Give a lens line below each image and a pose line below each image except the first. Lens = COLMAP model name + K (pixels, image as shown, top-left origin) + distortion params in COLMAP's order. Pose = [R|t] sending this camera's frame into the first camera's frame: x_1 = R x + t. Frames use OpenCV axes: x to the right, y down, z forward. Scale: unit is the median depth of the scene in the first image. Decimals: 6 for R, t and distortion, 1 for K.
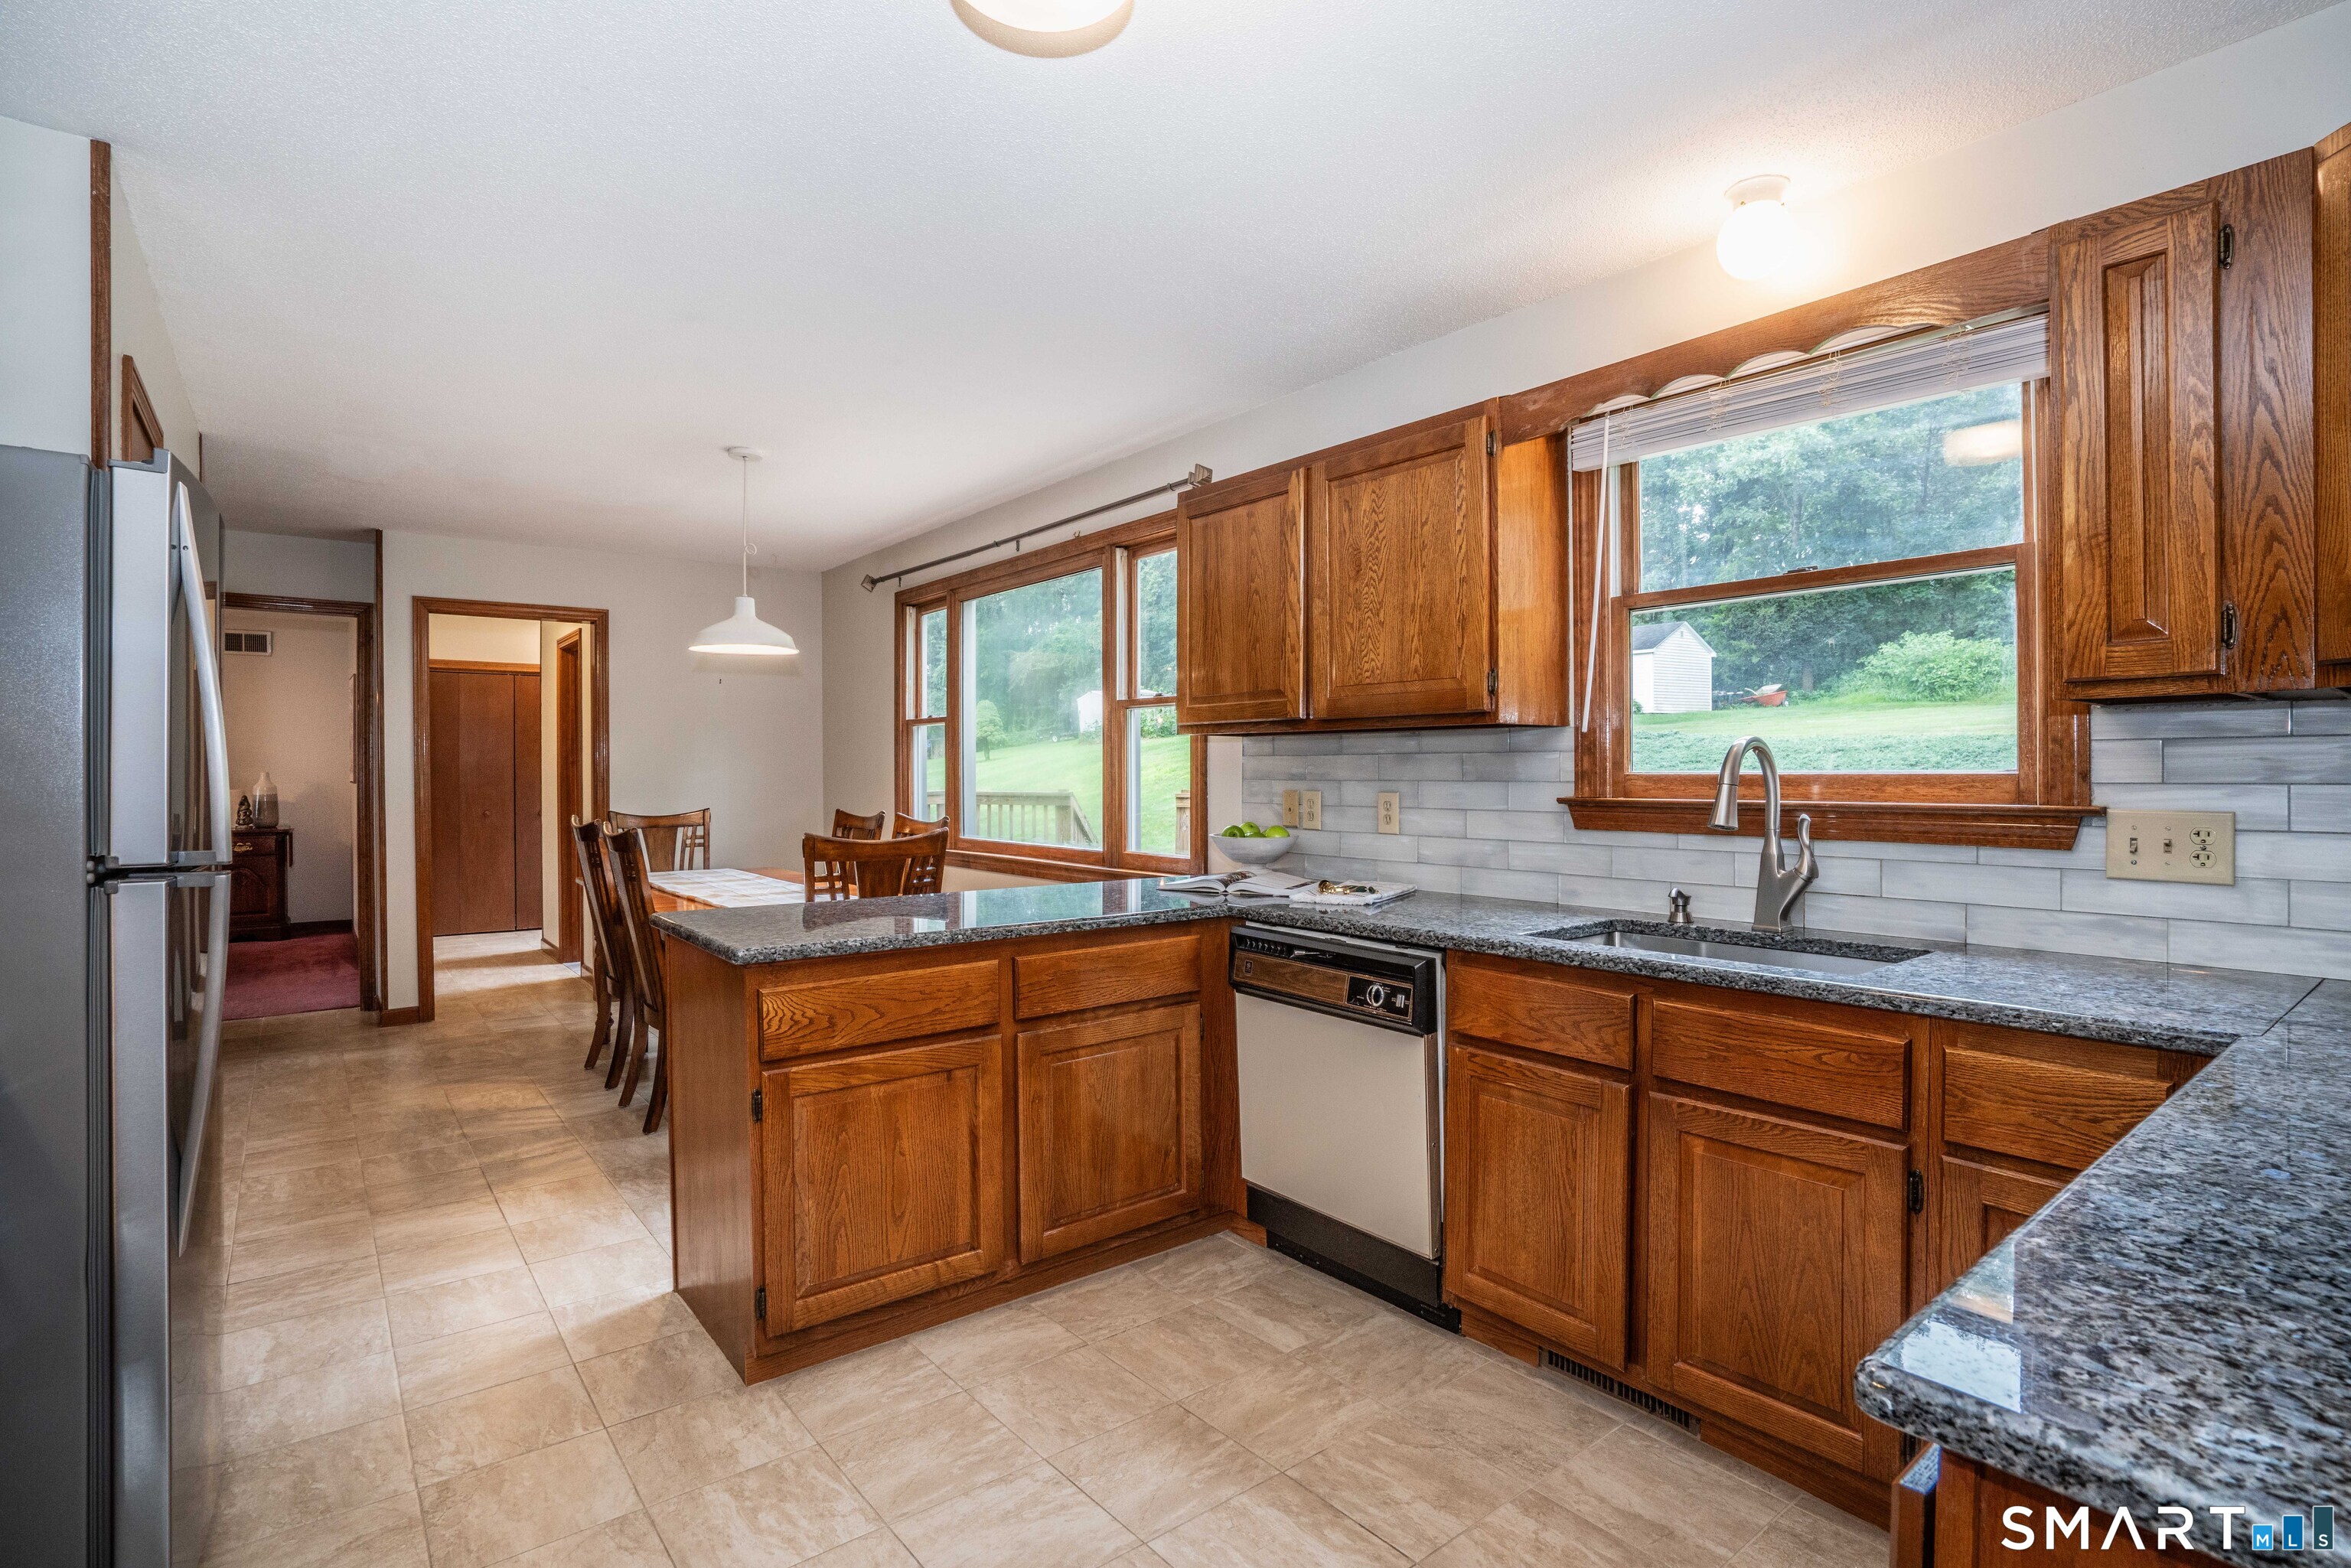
lens RADIAL K [[1115.7, 0, 1175.5], [0, 1115.7, 784.0], [0, 0, 1]] dist [-0.015680, 0.000076]
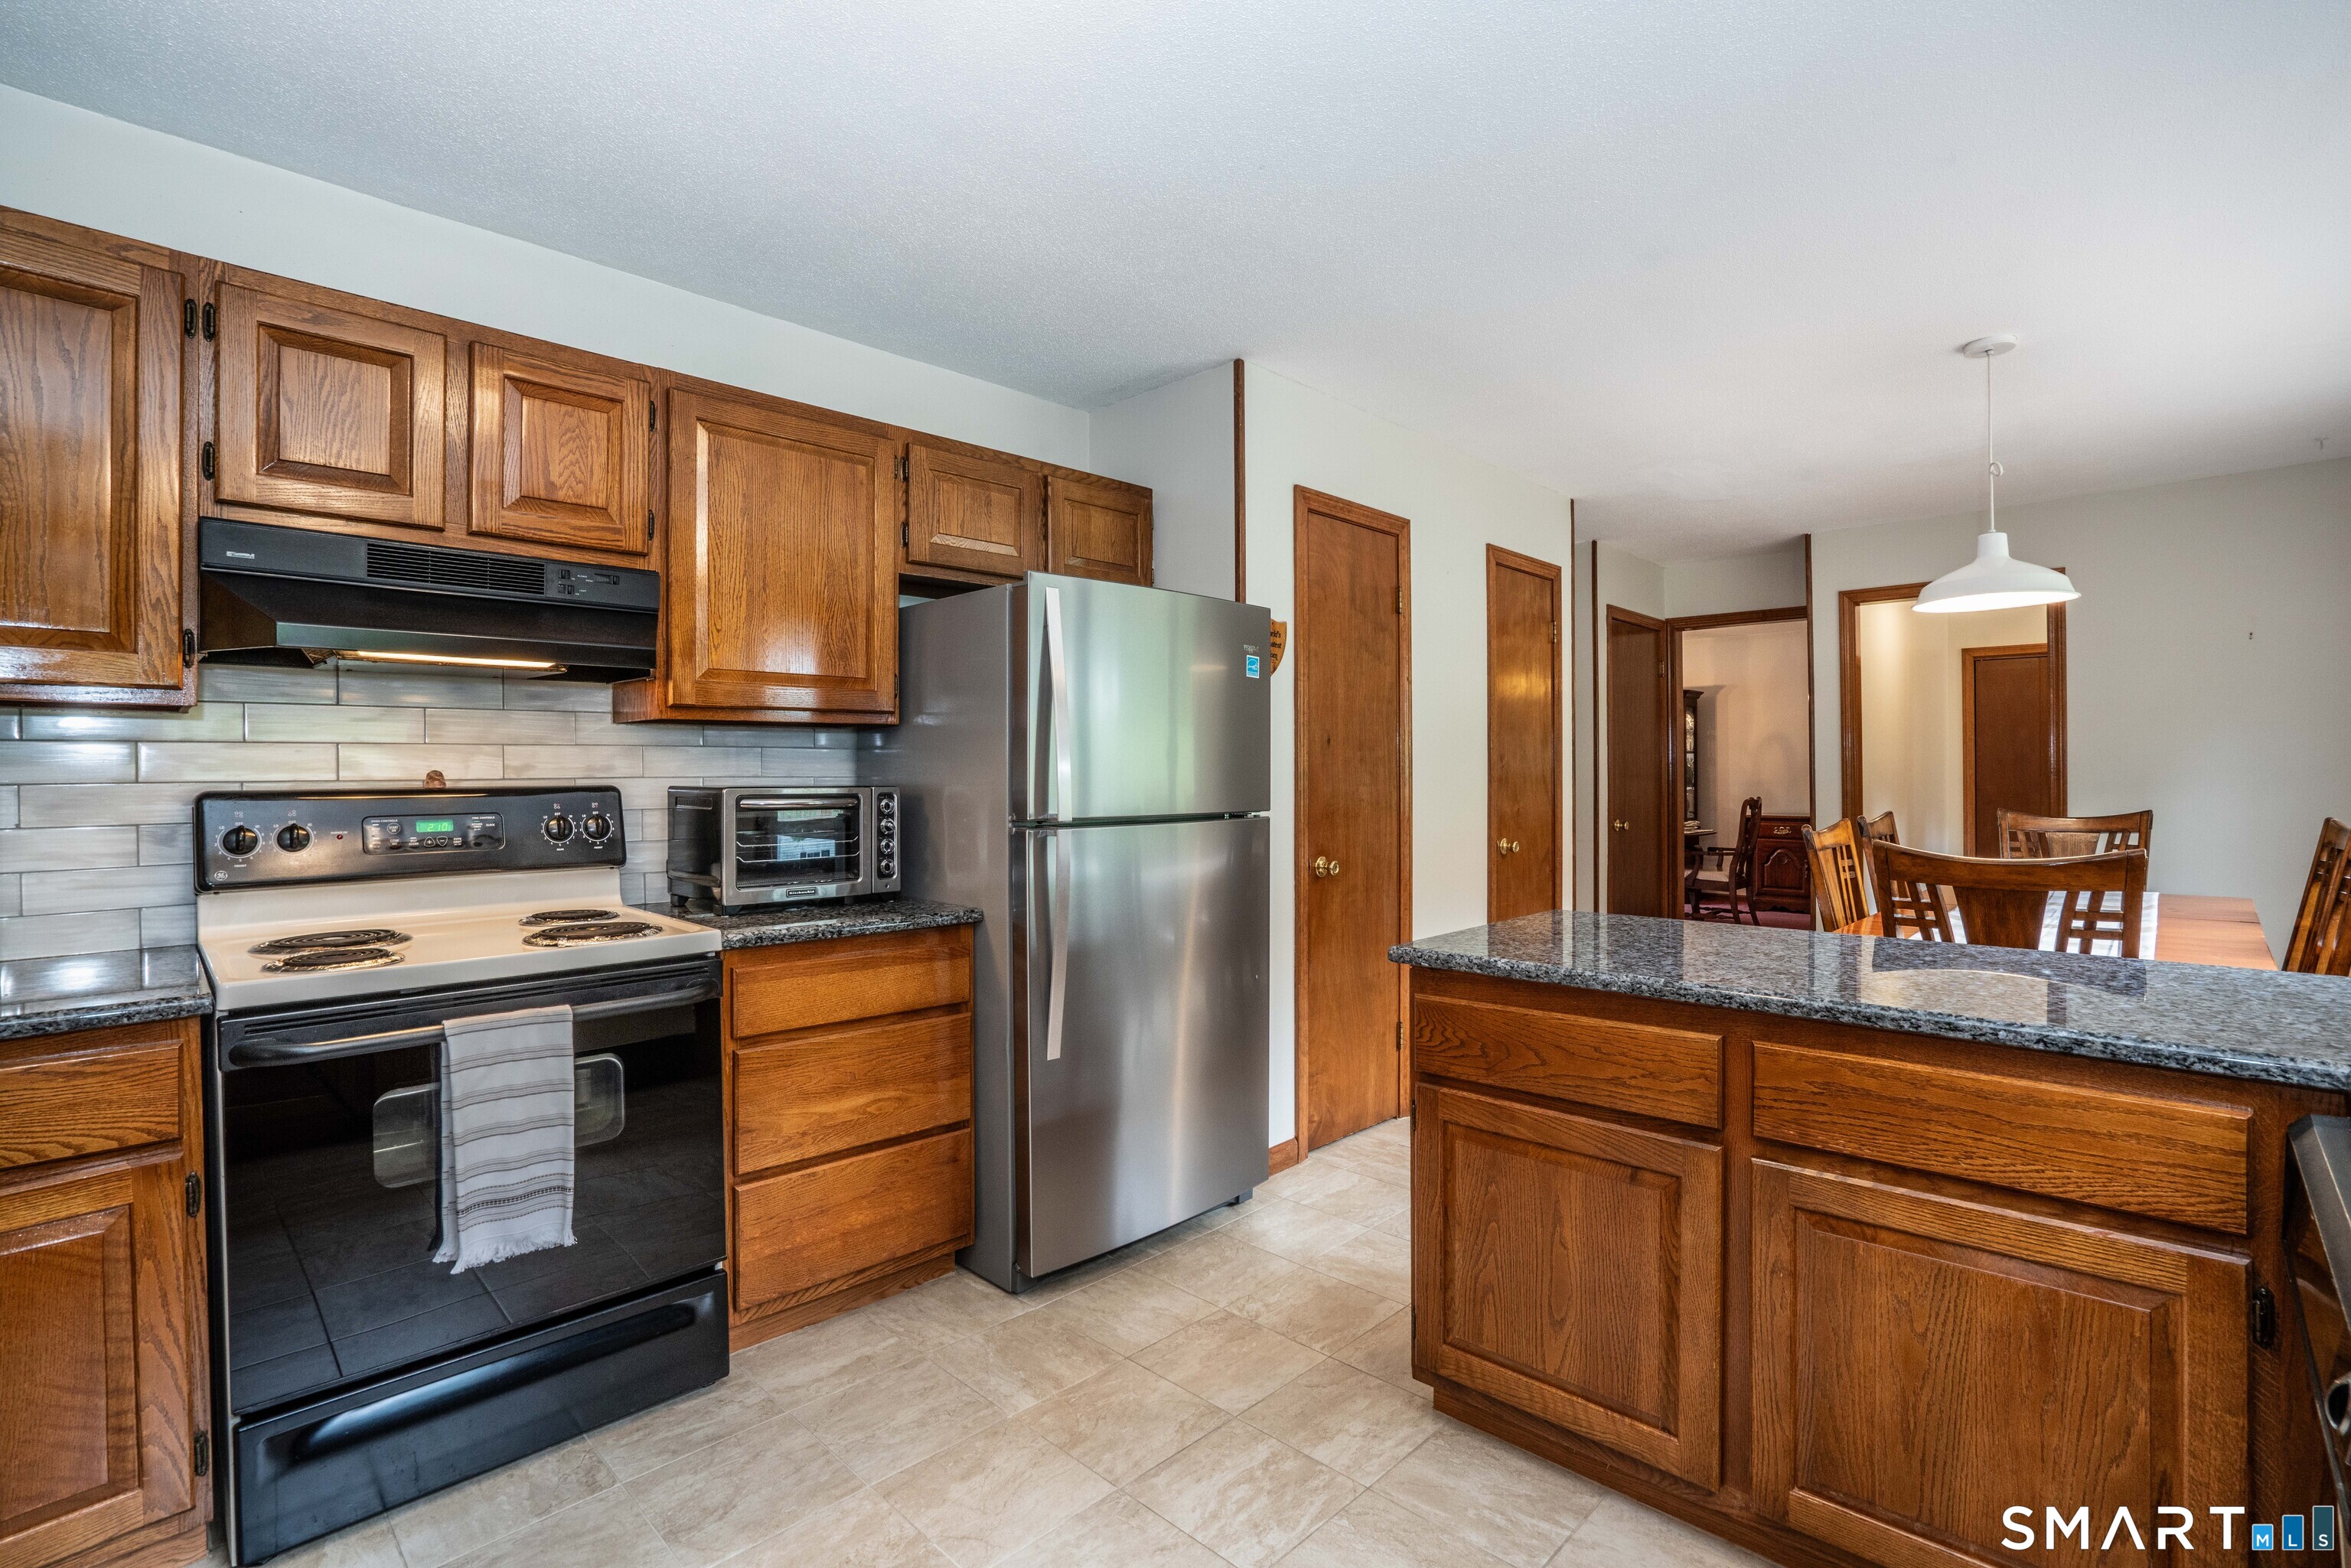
lens RADIAL K [[1079.1, 0, 1175.5], [0, 1079.1, 784.0], [0, 0, 1]] dist [-0.046483, 0.000194]
pose [[0.139045, 0.013566, -0.990193, 0.390003], [-0.009095, 0.999881, 0.012422, 0.001362], [0.990244, 0.007278, 0.139152, 0.542545]]
